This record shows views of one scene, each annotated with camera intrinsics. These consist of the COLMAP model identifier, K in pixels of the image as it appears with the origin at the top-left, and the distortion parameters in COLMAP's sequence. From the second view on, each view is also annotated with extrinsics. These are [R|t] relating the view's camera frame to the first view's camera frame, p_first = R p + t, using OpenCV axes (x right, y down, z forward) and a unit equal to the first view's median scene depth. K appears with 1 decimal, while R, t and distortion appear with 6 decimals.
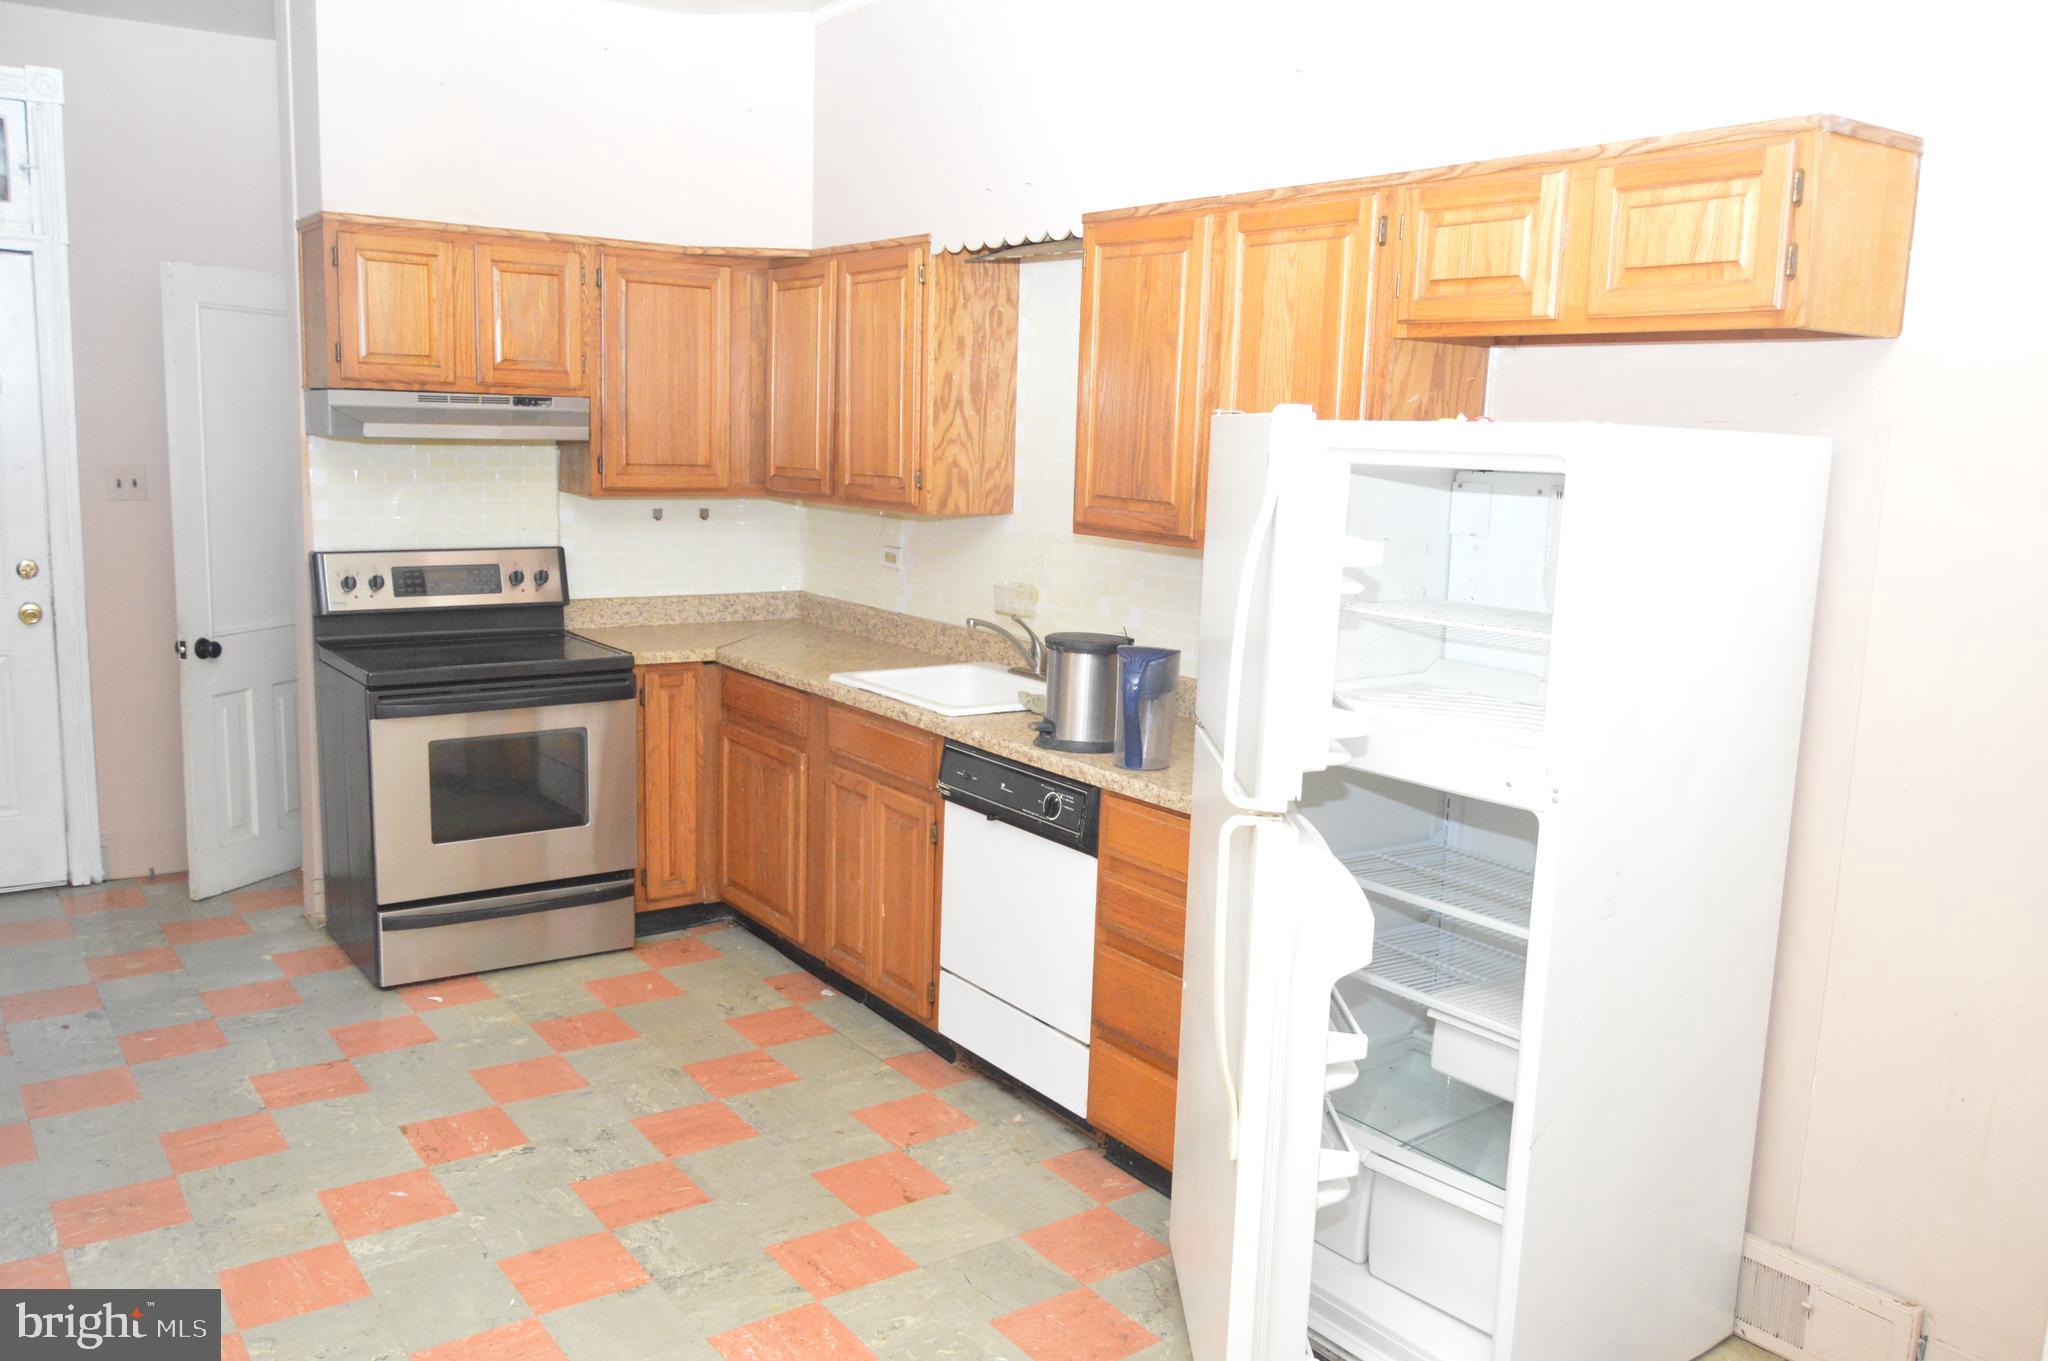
lens RADIAL K [[1607.9, 0, 1026.9], [0, 1607.9, 693.3], [0, 0, 1]] dist [-0.018413, 0.011603]
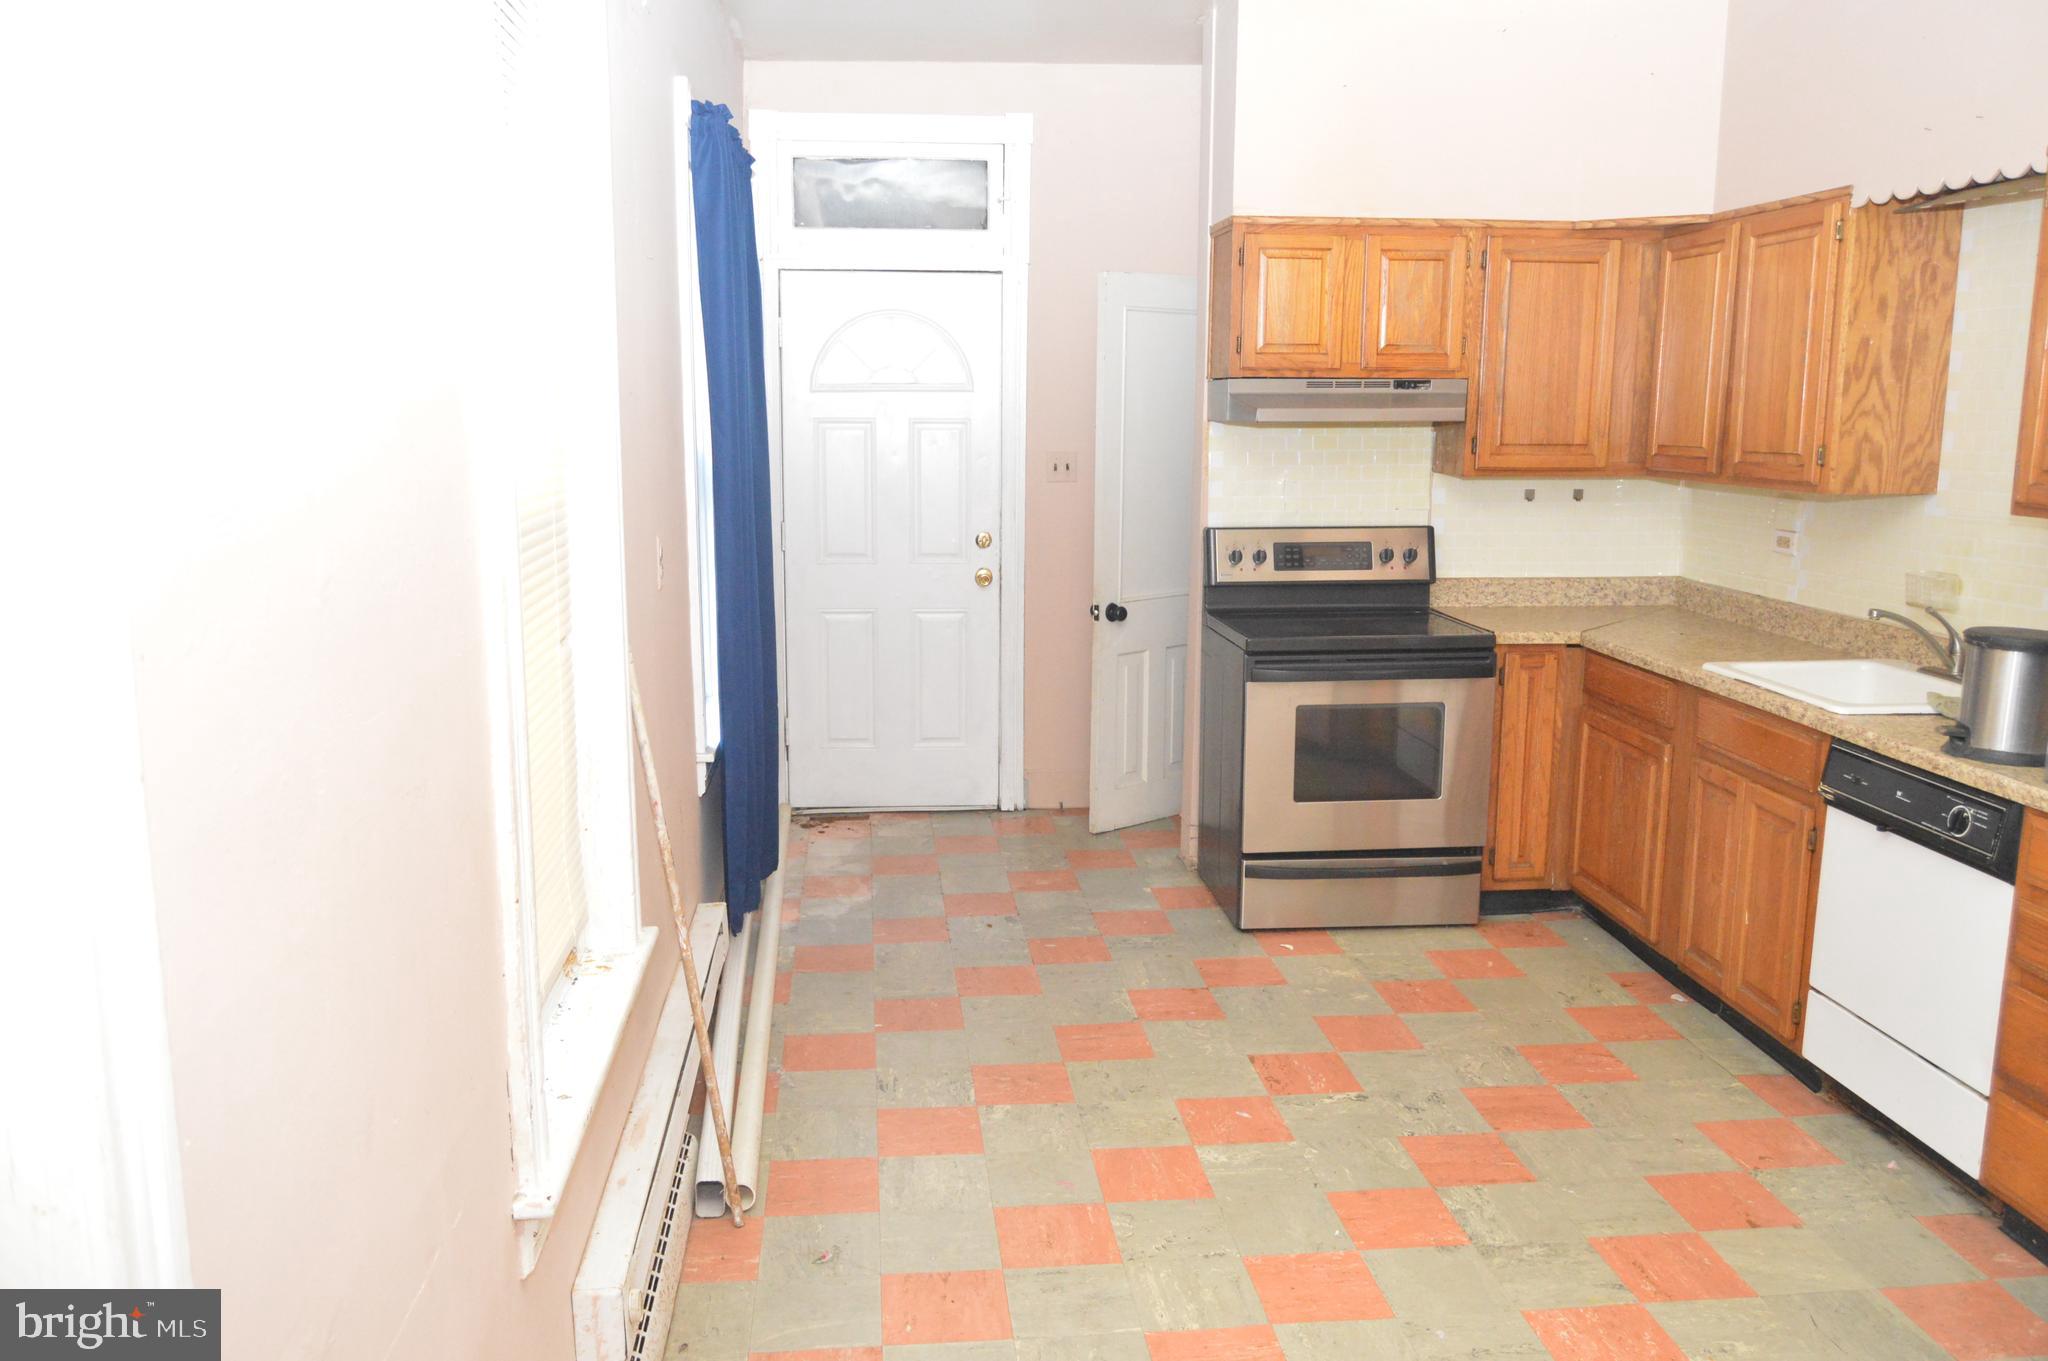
lens RADIAL K [[1607.9, 0, 1023.7], [0, 1607.9, 689.4], [0, 0, 1]] dist [-0.018413, 0.011603]
pose [[0.862374, 0.060415, -0.502654, 0.008201], [-0.057603, 0.998116, 0.021141, 0.007287], [0.502984, 0.010723, 0.864229, -0.017763]]
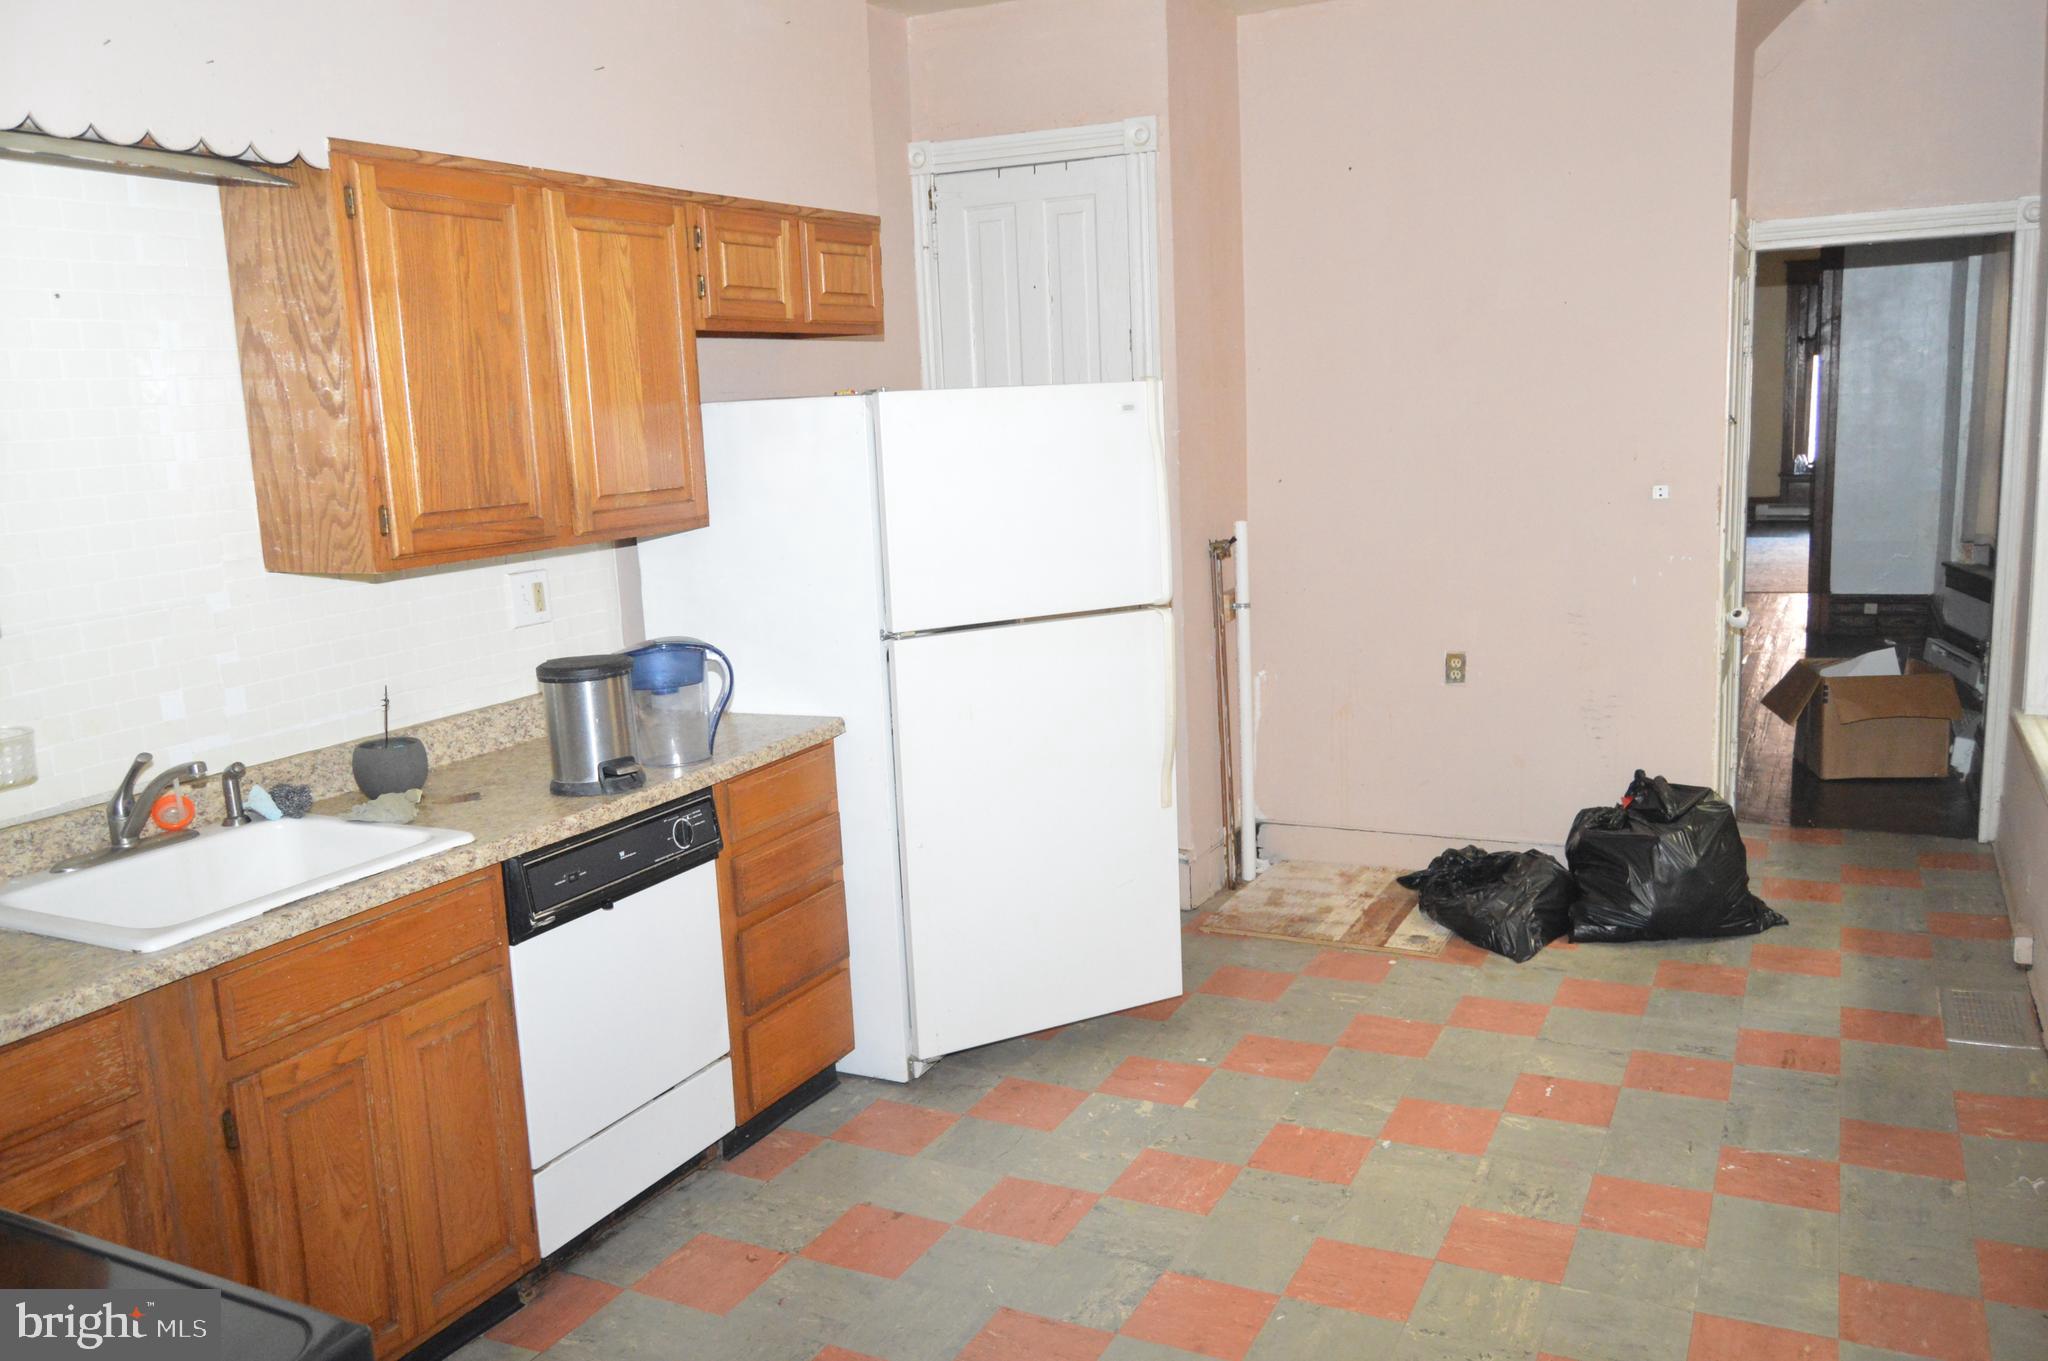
lens RADIAL K [[1607.9, 0, 1036.4], [0, 1607.9, 686.1], [0, 0, 1]] dist [-0.018413, 0.011603]
pose [[-0.463896, -0.171683, 0.869094, -0.714946], [0.171223, 0.945167, 0.278105, -0.190613], [-0.869185, 0.277821, -0.409063, 0.986461]]
